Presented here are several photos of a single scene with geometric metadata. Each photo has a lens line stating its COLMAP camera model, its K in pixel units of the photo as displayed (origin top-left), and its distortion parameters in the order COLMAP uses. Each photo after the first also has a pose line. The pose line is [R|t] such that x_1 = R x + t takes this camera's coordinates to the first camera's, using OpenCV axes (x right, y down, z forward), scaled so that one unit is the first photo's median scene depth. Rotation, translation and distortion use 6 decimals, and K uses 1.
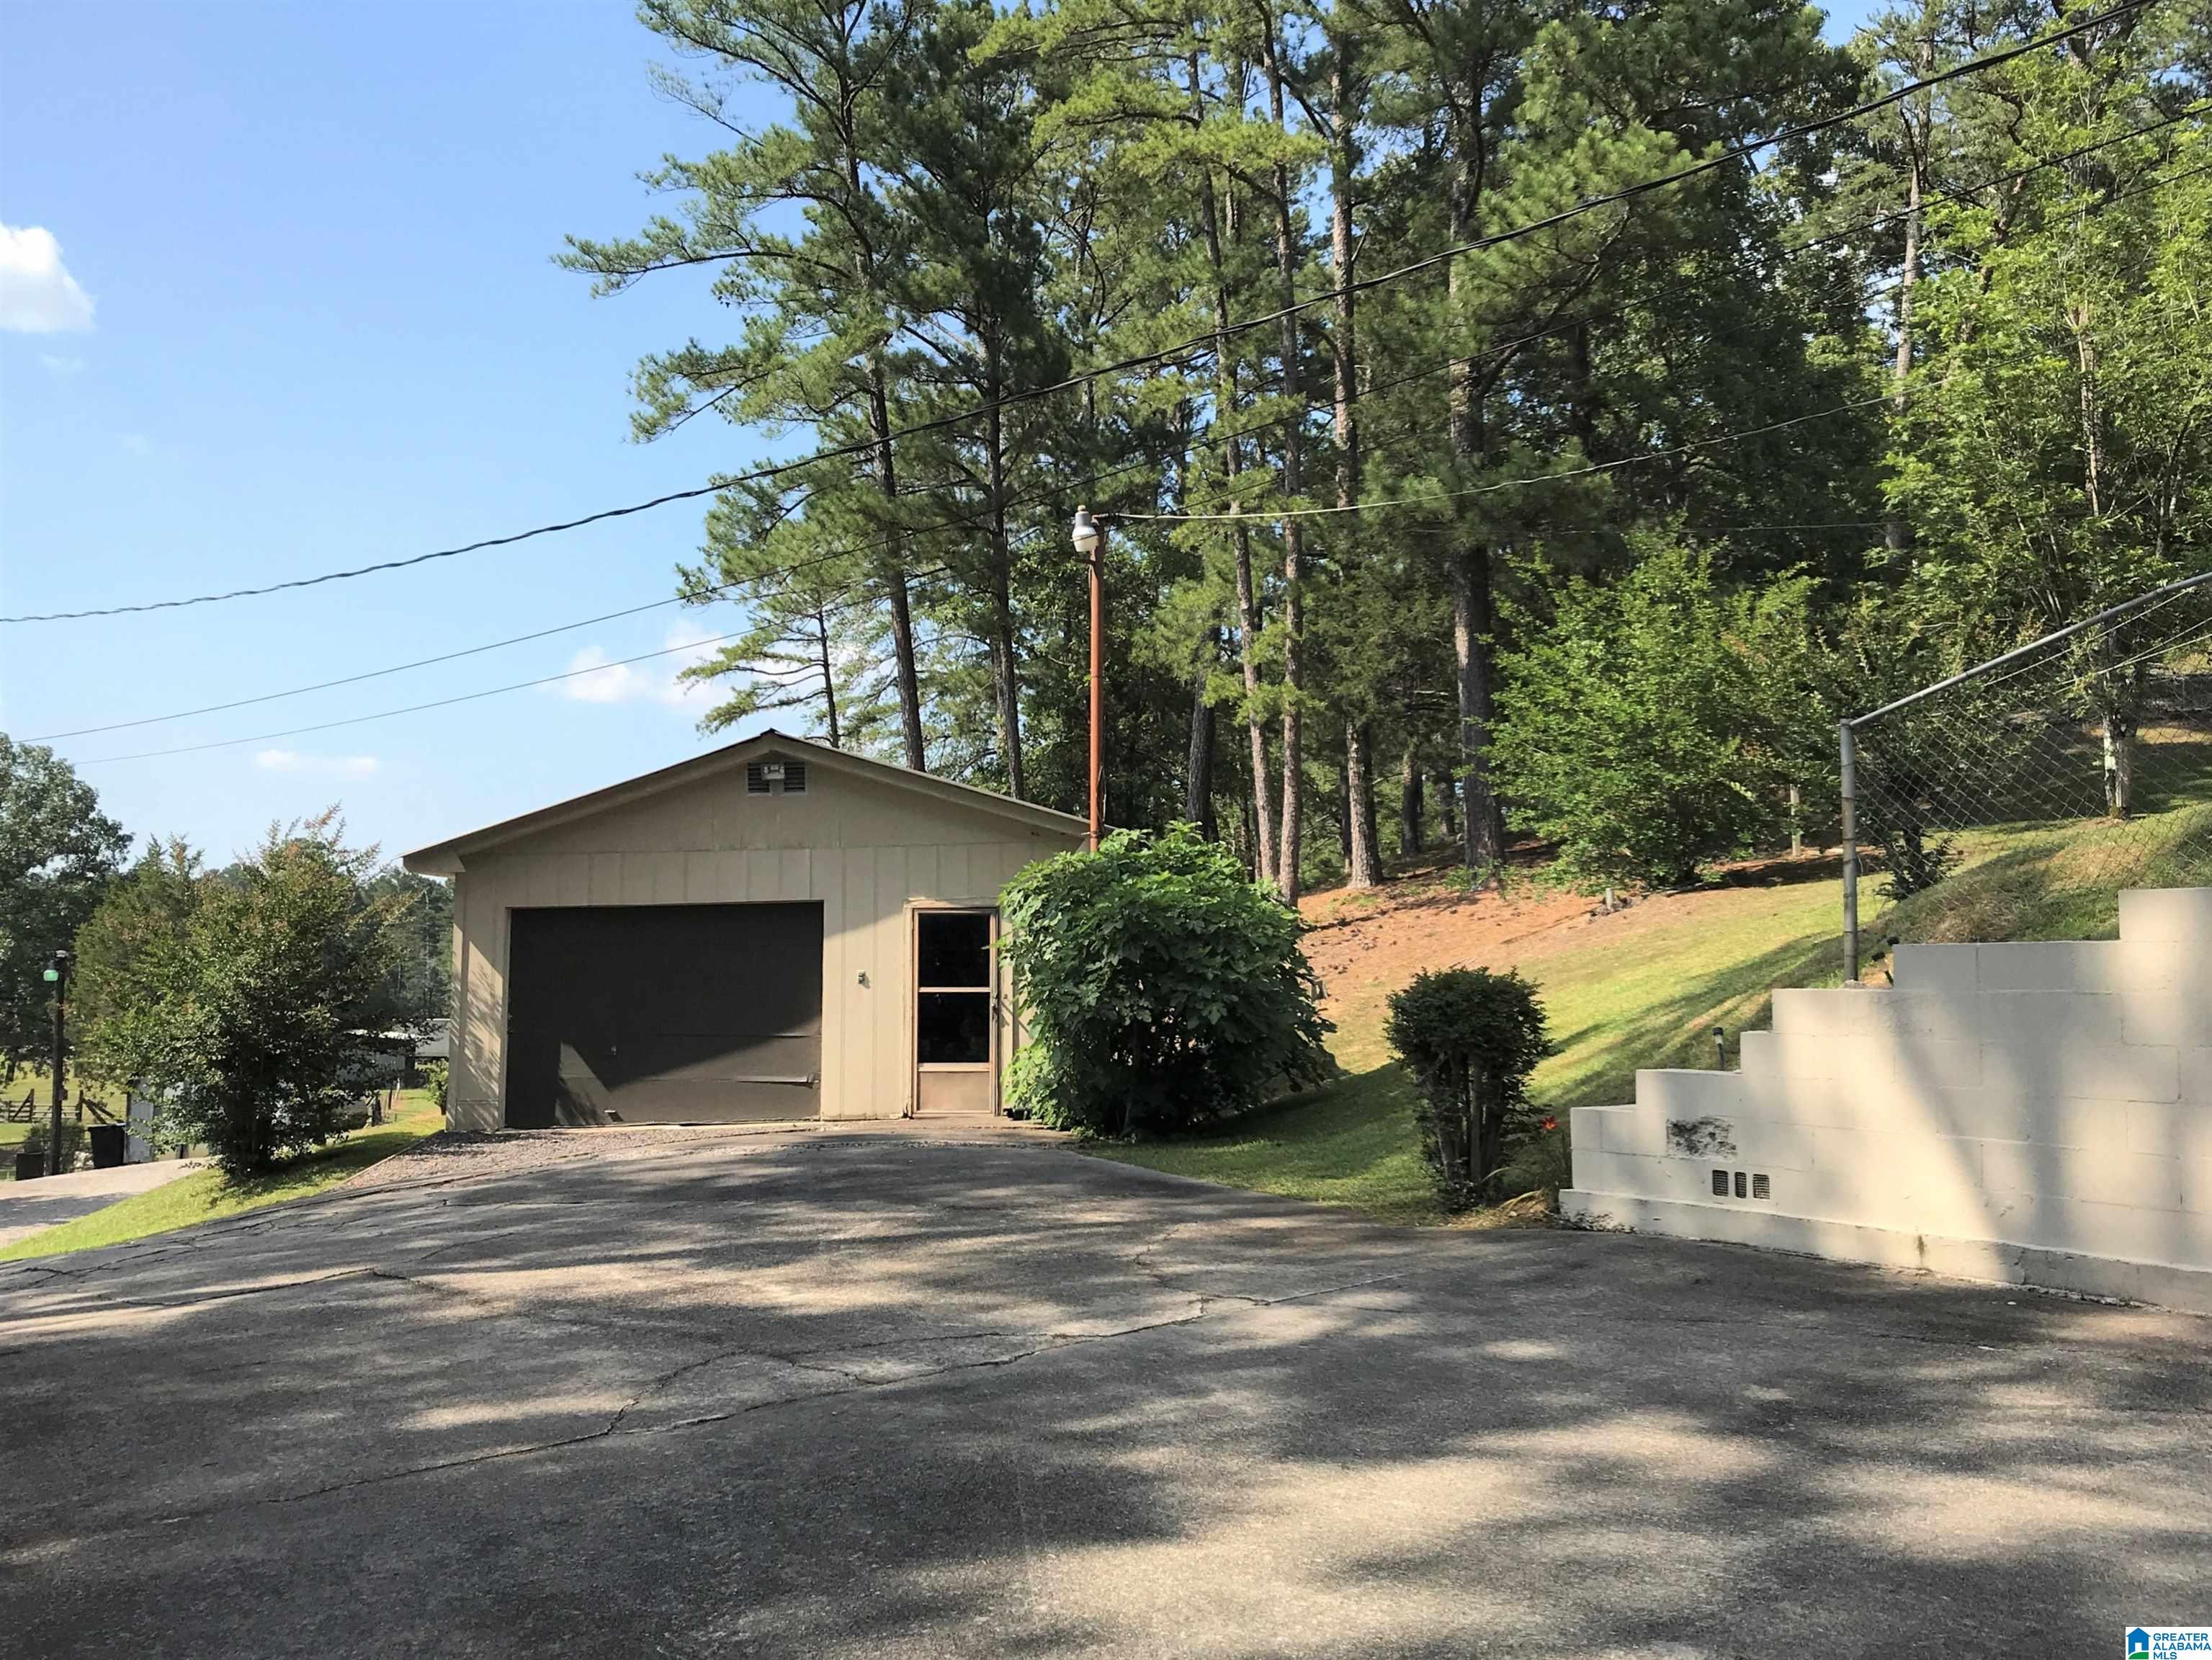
lens RADIAL K [[1873.0, 0, 1106.0], [0, 1873.0, 830.0], [0, 0, 1]] dist [0.163369, -0.336848]
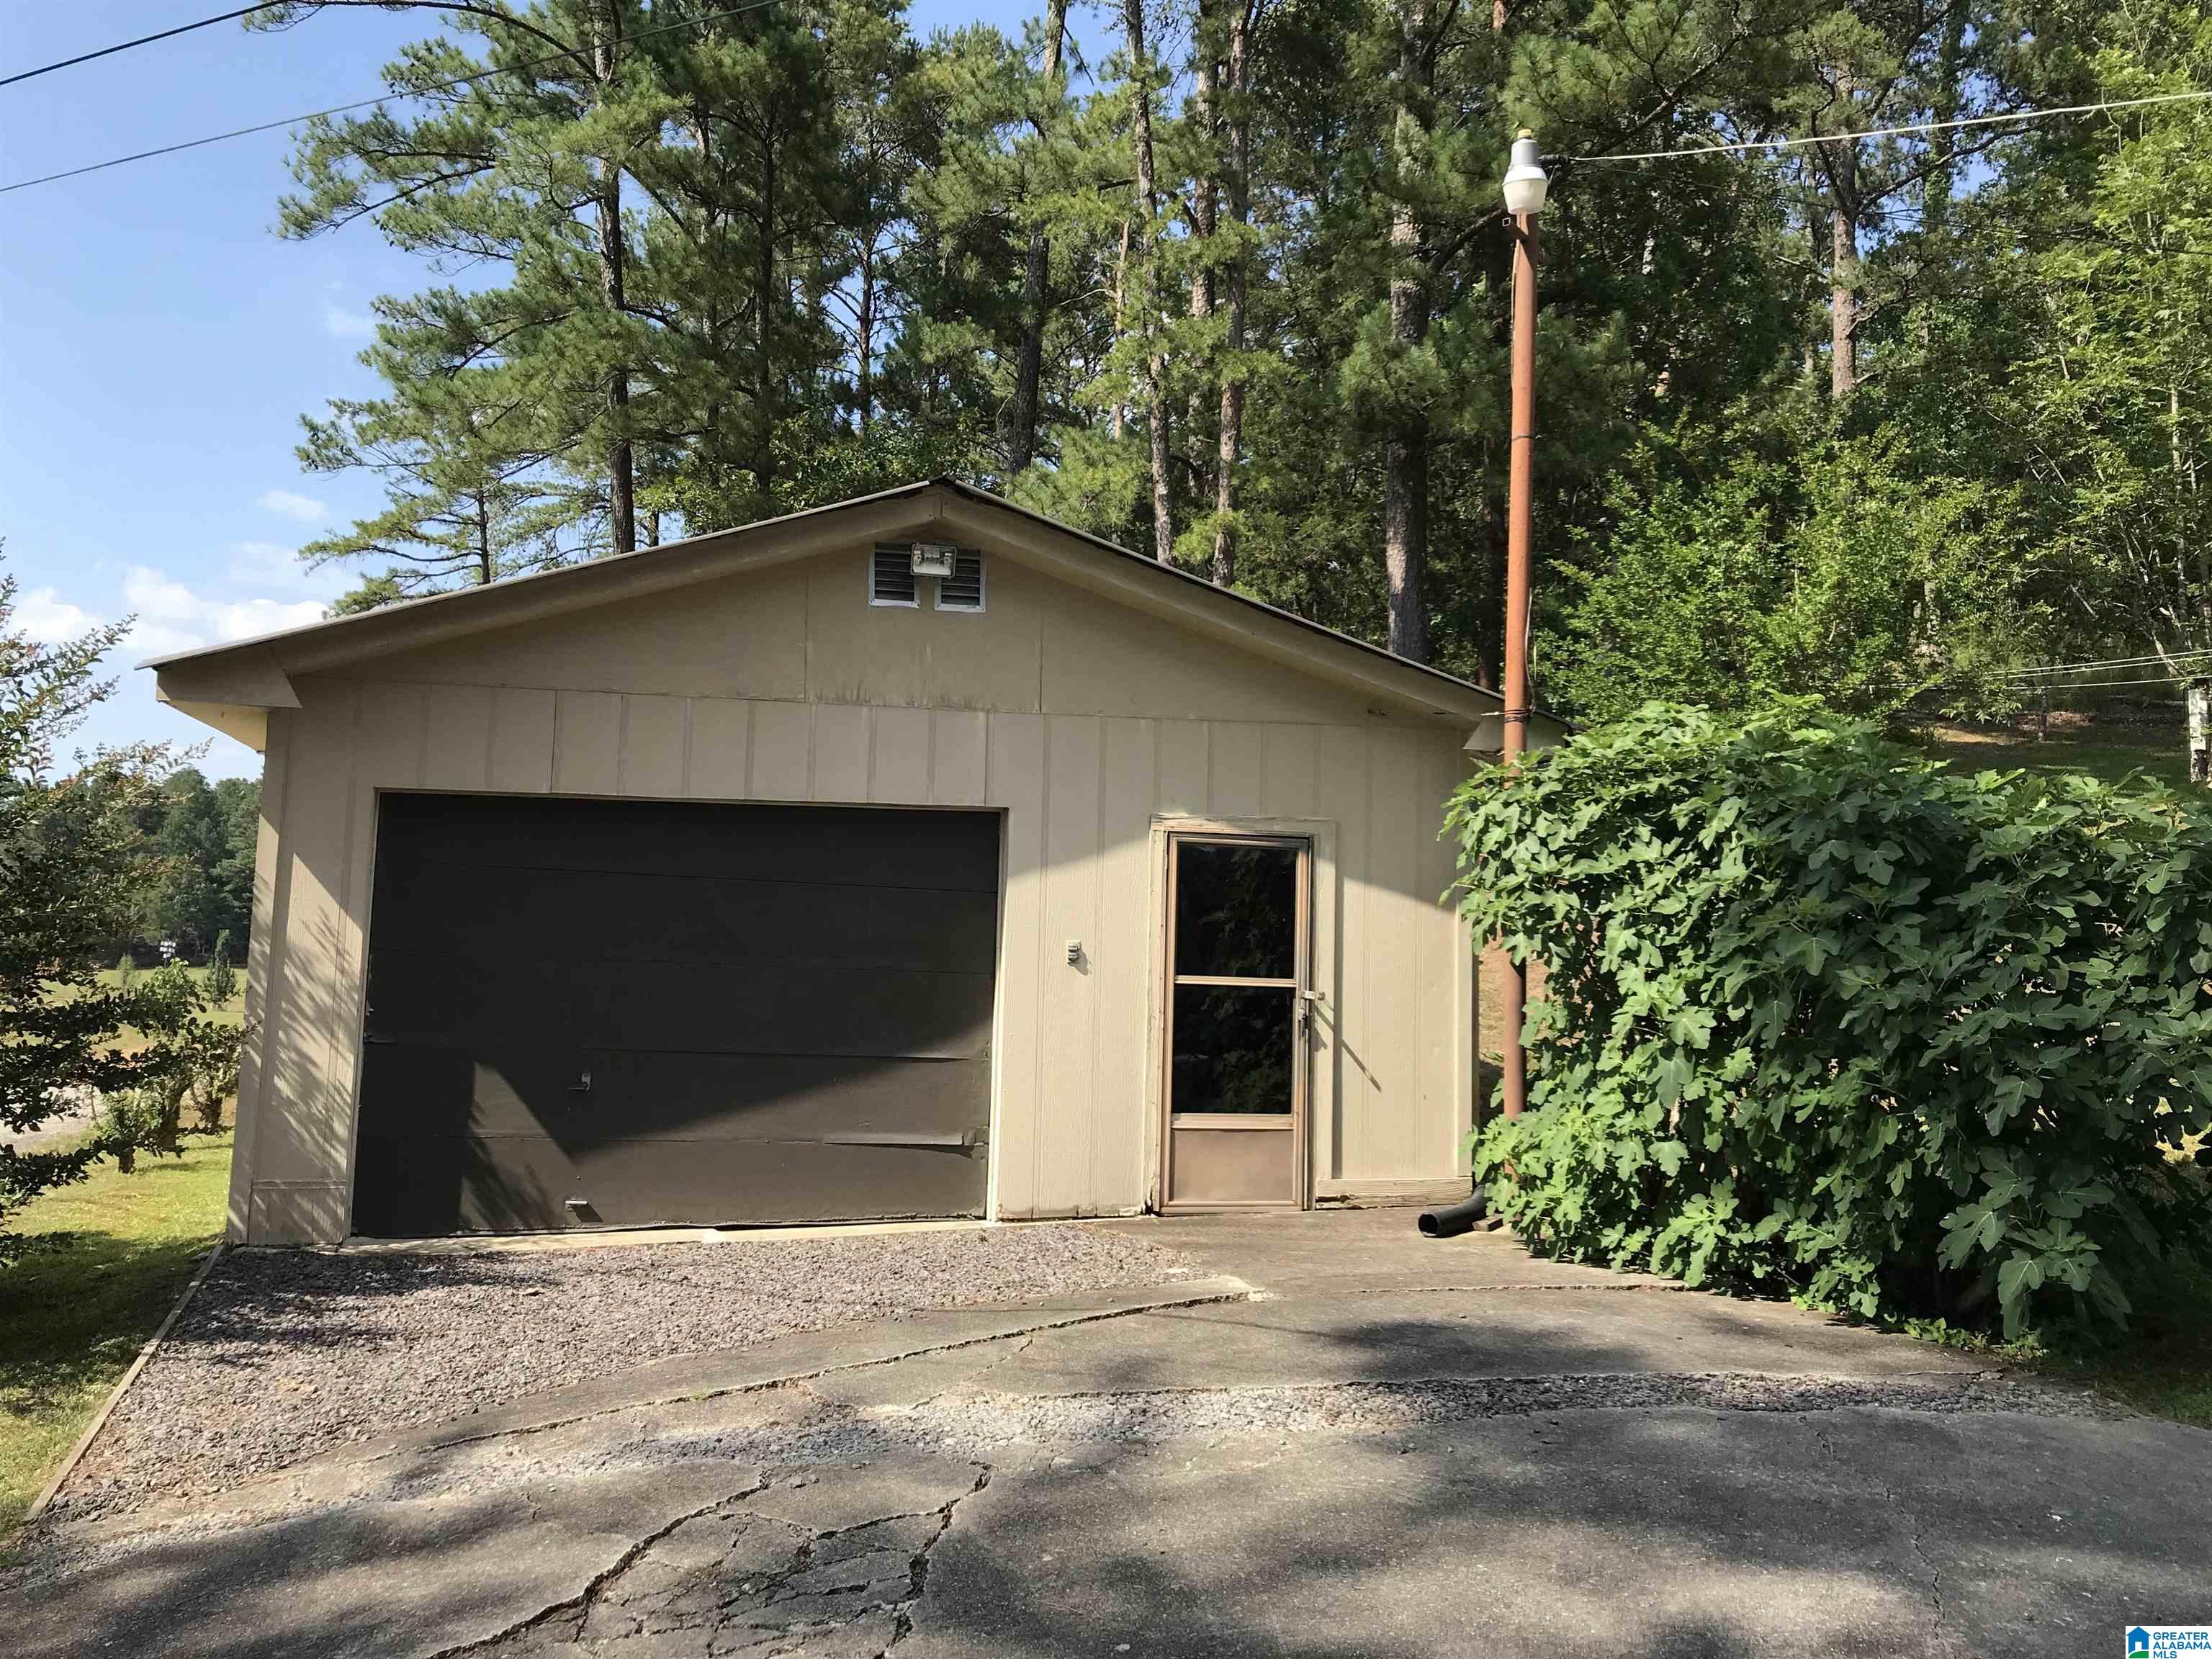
lens RADIAL K [[1840.7, 0, 1207.6], [0, 1840.7, 822.3], [0, 0, 1]] dist [0.092971, -0.132460]
pose [[0.962700, 0.050254, 0.265862, -0.235047], [-0.054129, 0.998508, 0.007261, 0.034317], [-0.265101, -0.021381, 0.963984, 0.475729]]
